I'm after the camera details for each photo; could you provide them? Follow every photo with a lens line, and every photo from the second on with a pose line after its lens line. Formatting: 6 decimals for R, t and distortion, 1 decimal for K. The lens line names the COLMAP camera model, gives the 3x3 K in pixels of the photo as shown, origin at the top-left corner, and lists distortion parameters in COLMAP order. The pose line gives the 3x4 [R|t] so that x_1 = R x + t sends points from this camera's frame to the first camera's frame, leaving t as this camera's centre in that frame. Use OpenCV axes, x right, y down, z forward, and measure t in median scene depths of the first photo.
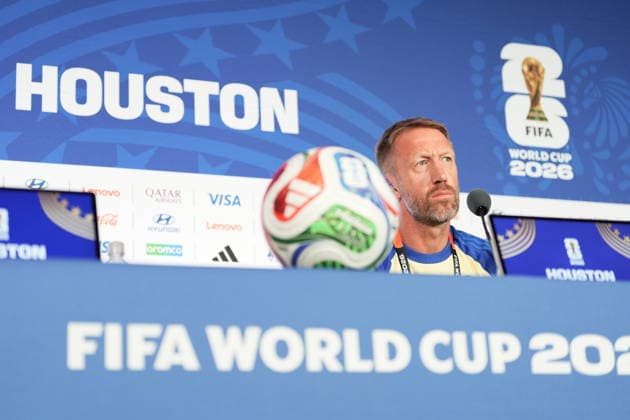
lens RADIAL K [[1294.7, 0, 316.7], [0, 1294.7, 205.0], [0, 0, 1]] dist [0.003018, 0.000000]
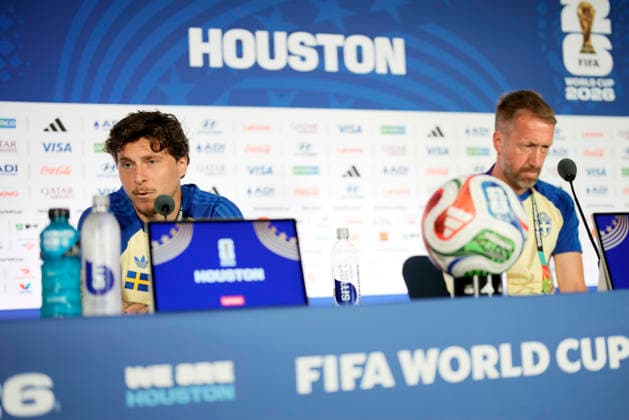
lens RADIAL K [[949.2, 0, 331.2], [0, 949.2, 237.5], [0, 0, 1]] dist [-0.001719, 0.000000]
pose [[0.999029, -0.004936, -0.043791, -0.048674], [0.013880, 0.978377, 0.206364, -0.095477], [0.041825, -0.206771, 0.977495, 0.038312]]
